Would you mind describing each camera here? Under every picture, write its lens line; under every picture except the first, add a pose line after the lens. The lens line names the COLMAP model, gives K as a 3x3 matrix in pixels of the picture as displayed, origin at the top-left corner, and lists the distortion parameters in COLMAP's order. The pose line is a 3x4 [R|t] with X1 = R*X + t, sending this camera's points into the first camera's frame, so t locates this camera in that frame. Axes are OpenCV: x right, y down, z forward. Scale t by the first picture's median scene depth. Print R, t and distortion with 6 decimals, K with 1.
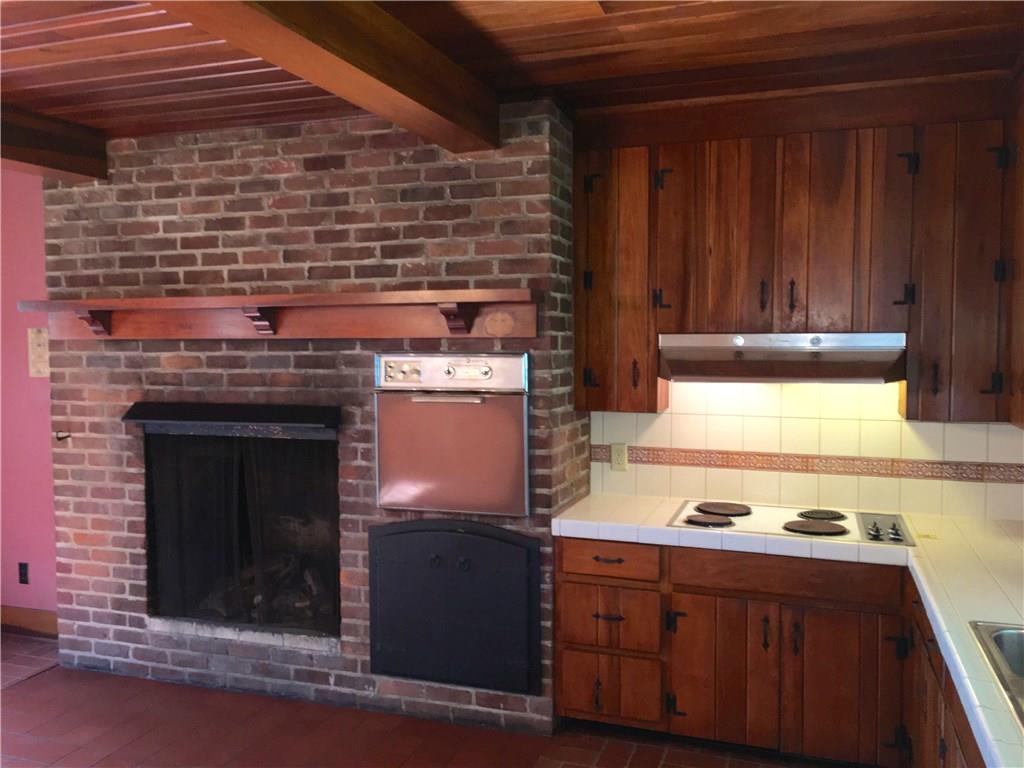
lens RADIAL K [[883.4, 0, 505.6], [0, 883.4, 381.3], [0, 0, 1]] dist [0.079573, -0.102539]
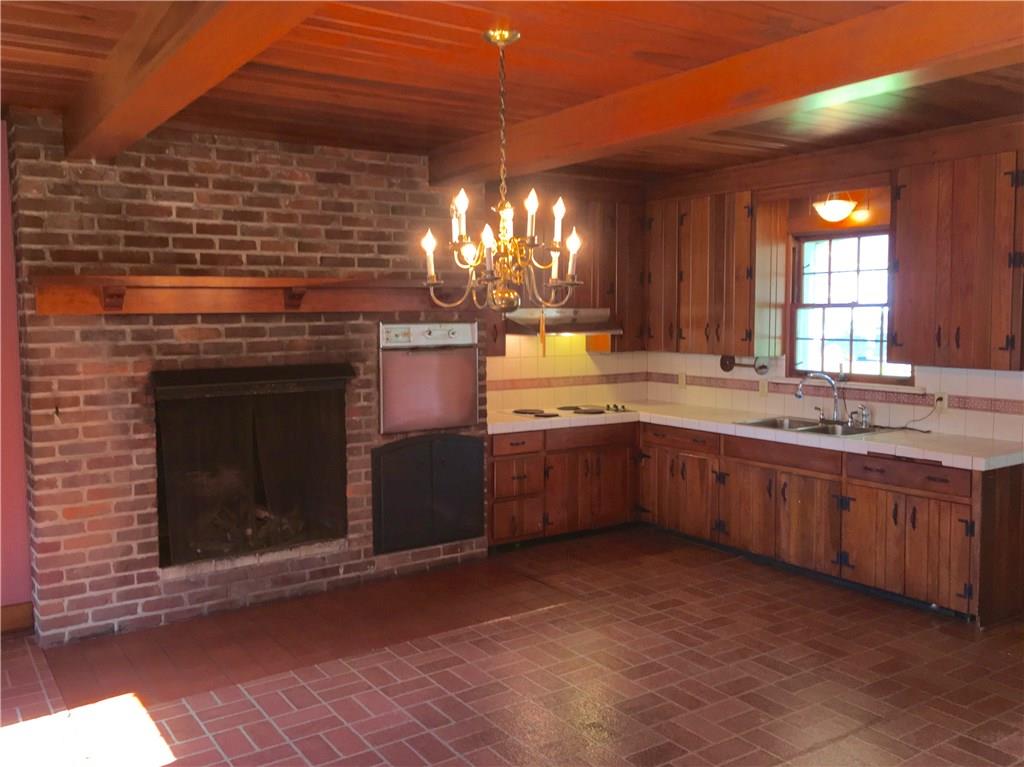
lens RADIAL K [[883.4, 0, 505.6], [0, 883.4, 380.8], [0, 0, 1]] dist [0.079573, -0.102539]
pose [[0.602449, -0.063572, 0.795622, -1.061726], [0.047437, 0.997913, 0.043816, 0.007538], [-0.796746, 0.011345, 0.604207, 0.006217]]
